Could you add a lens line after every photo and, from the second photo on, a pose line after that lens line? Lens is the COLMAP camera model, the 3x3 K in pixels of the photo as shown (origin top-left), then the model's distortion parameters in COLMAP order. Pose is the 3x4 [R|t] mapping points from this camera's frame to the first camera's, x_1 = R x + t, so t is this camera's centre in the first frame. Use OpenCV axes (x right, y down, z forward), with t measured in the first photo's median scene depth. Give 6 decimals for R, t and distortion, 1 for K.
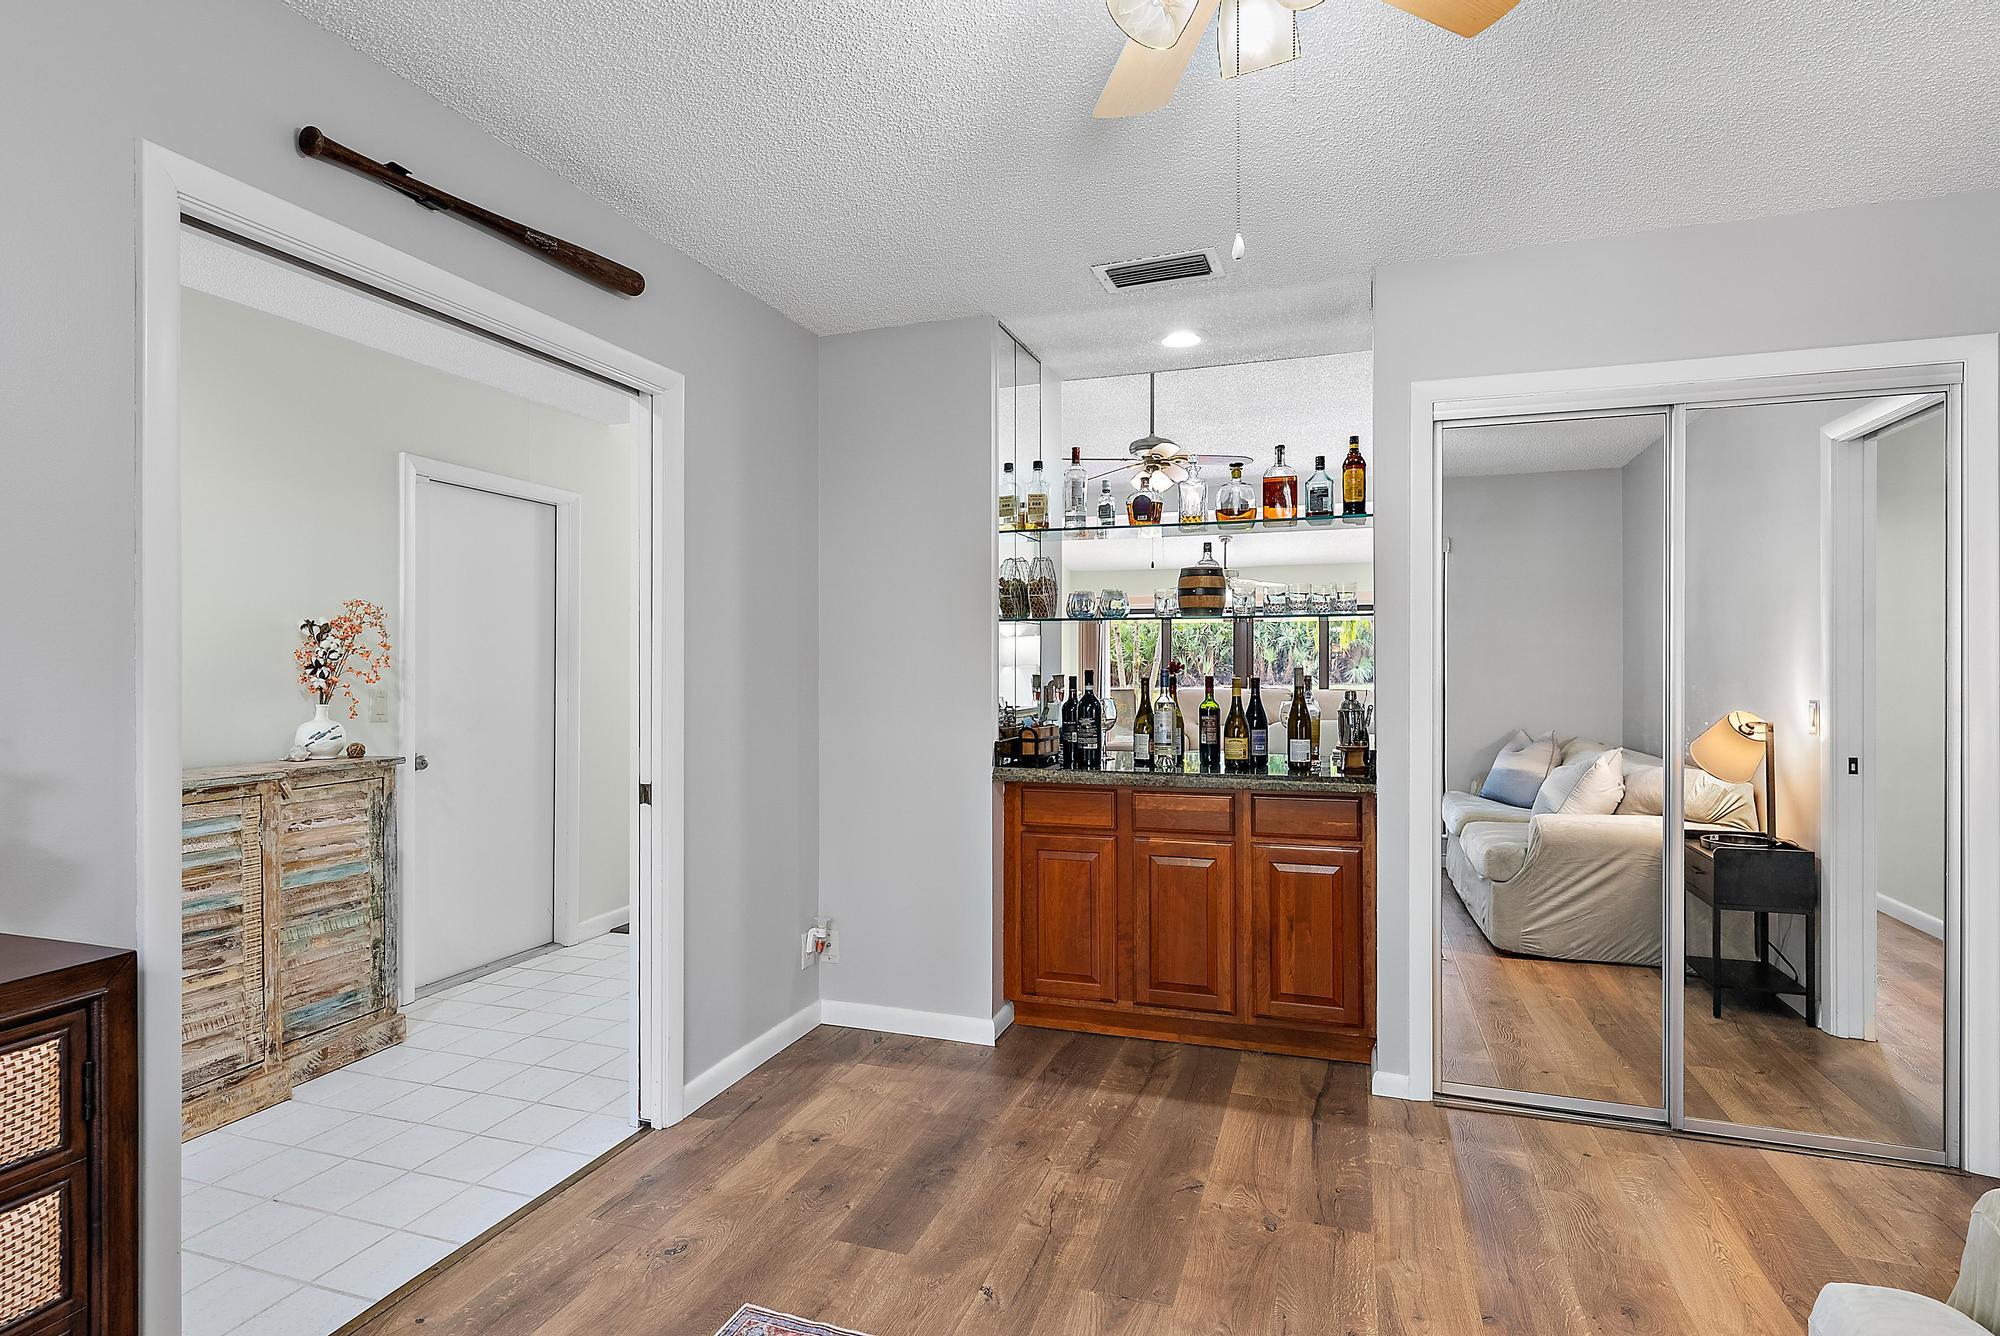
lens RADIAL K [[1003.0, 0, 999.1], [0, 1003.0, 660.1], [0, 0, 1]] dist [0.005542, 0.000630]
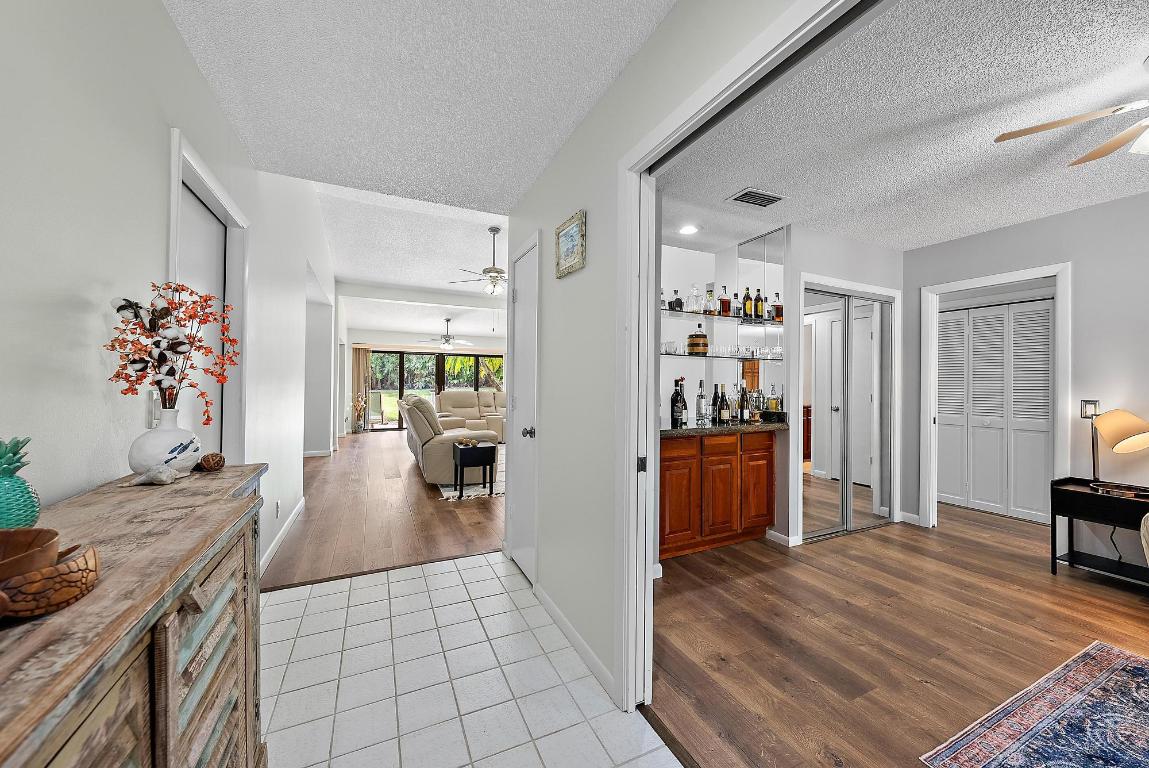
lens RADIAL K [[425.4, 0, 576.0], [0, 425.4, 381.4], [0, 0, 1]] dist [-0.003410, -0.000172]
pose [[0.713336, 0.011095, 0.700734, -0.728774], [-0.013104, 0.999911, -0.002492, 0.020184], [-0.700699, -0.007404, 0.713418, 0.575296]]
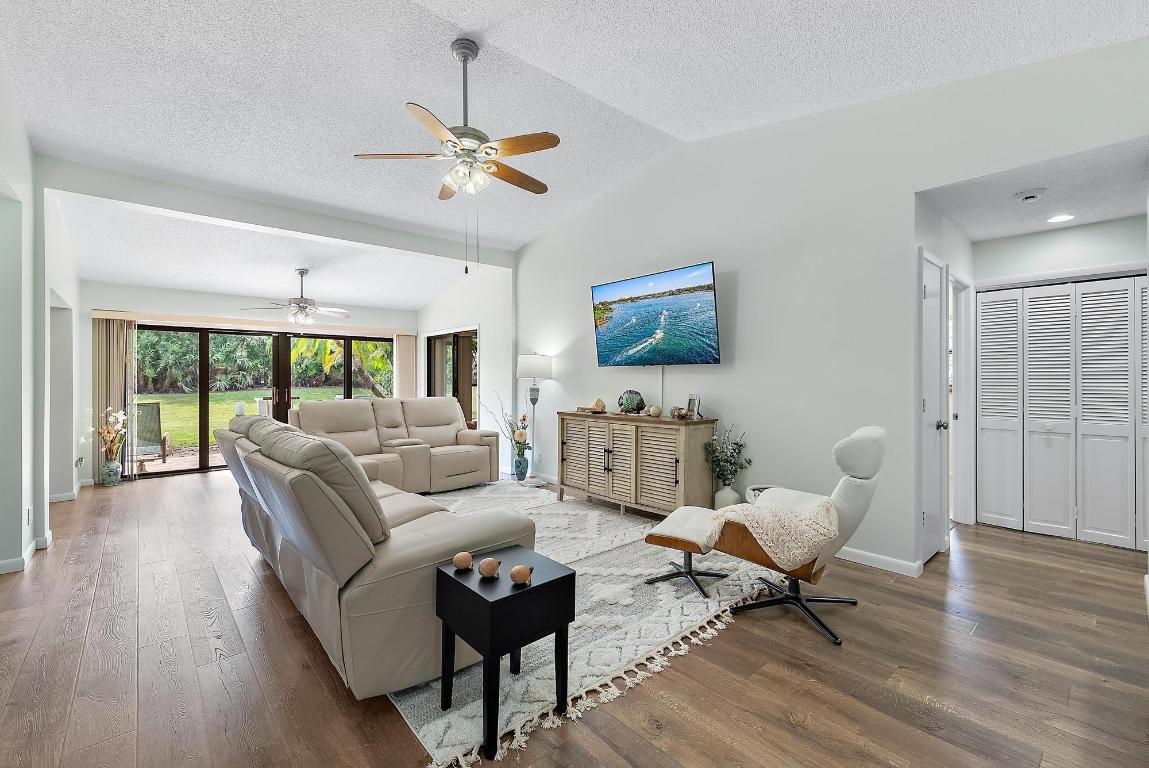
lens RADIAL K [[490.4, 0, 578.8], [0, 490.4, 383.9], [0, 0, 1]] dist [-0.002528, -0.000599]
pose [[0.485352, -0.004456, 0.874308, -0.447830], [-0.005328, 0.999953, 0.008054, 0.011176], [-0.874303, -0.008567, 0.485306, 1.420378]]
